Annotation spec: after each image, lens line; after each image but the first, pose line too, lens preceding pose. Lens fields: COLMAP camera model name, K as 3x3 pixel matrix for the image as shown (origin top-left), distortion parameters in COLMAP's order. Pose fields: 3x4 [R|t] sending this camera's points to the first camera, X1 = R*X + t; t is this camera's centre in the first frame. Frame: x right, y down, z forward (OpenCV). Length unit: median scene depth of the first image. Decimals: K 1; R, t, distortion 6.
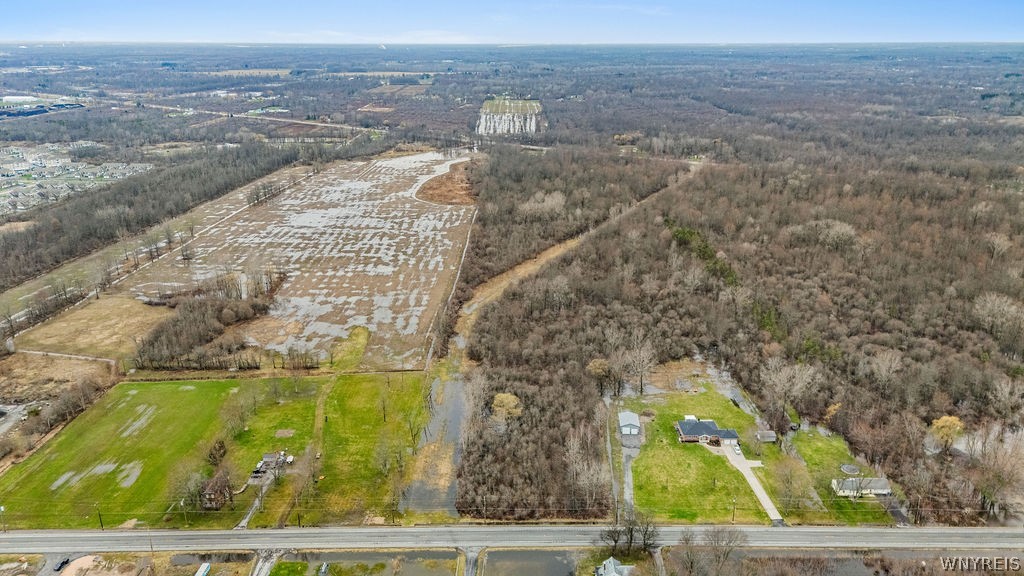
lens RADIAL K [[746.5, 0, 527.4], [0, 746.5, 286.9], [0, 0, 1]] dist [0.084302, -0.067617]
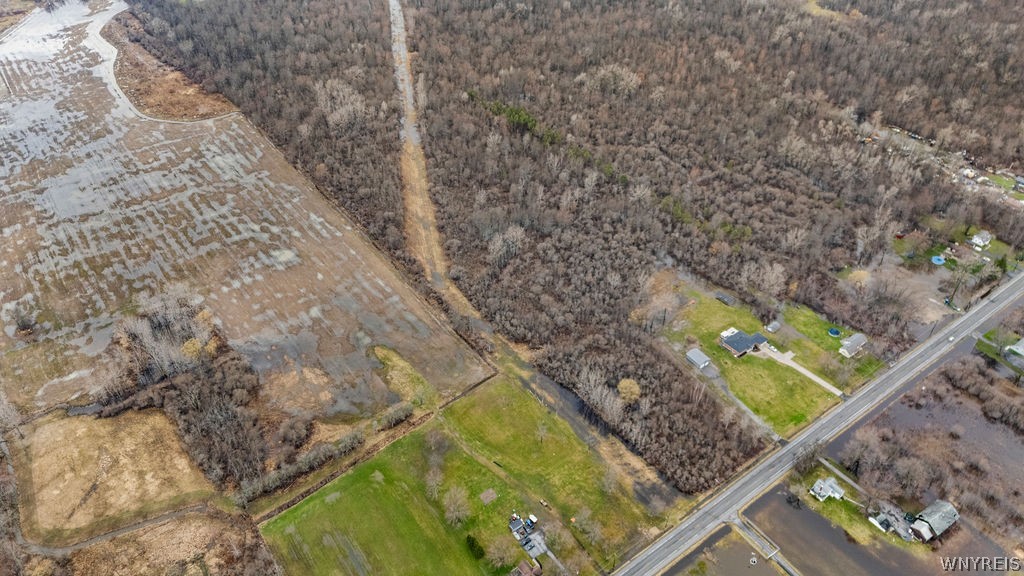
lens RADIAL K [[753.8, 0, 511.5], [0, 753.8, 287.6], [0, 0, 1]] dist [0.046131, -0.013848]
pose [[0.808835, -0.385575, 0.443979, -0.432865], [0.198535, 0.889747, 0.411016, -0.348076], [-0.553506, -0.244299, 0.796209, 0.098707]]
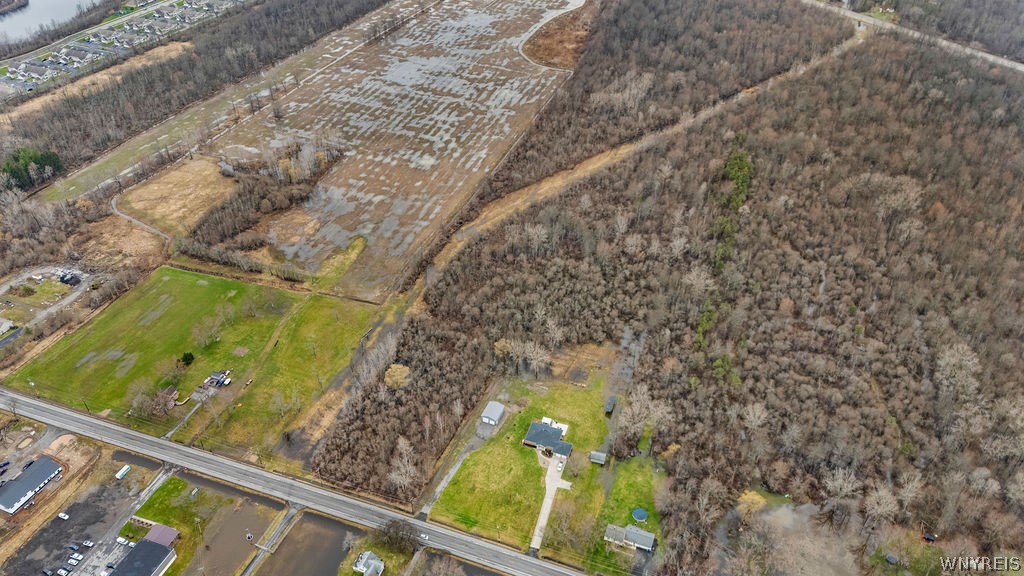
lens RADIAL K [[747.5, 0, 510.0], [0, 747.5, 293.4], [0, 0, 1]] dist [0.079123, -0.068849]
pose [[0.938485, 0.217942, -0.267857, 0.277636], [-0.118805, 0.932104, 0.342151, -0.252112], [0.324240, -0.289281, 0.900658, 0.010967]]
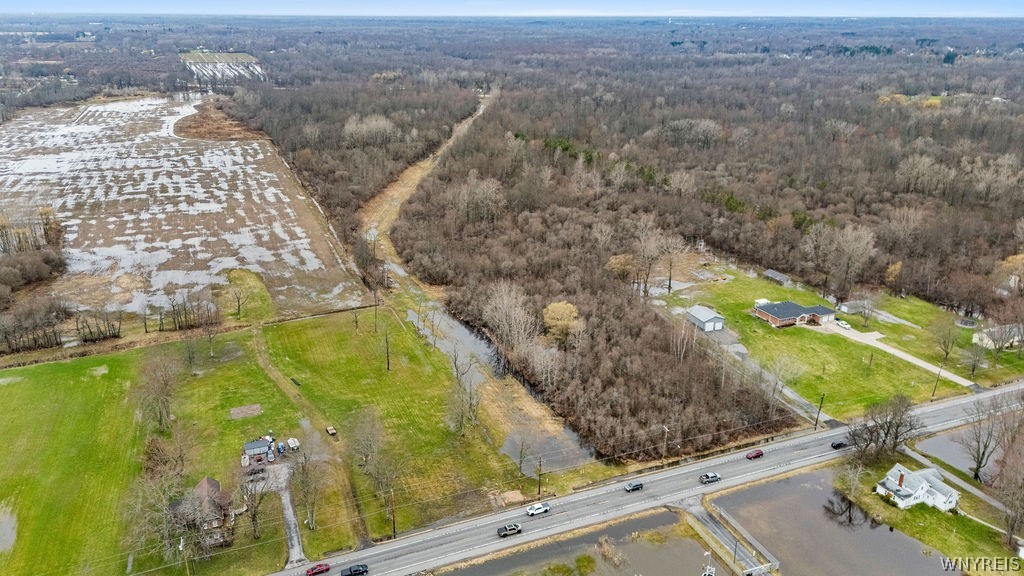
lens RADIAL K [[747.5, 0, 510.0], [0, 747.5, 293.4], [0, 0, 1]] dist [0.079123, -0.068849]
pose [[0.925573, -0.130716, 0.355286, -0.209916], [0.116546, 0.991304, 0.061098, 0.054697], [-0.360183, -0.015144, 0.932759, 0.221933]]
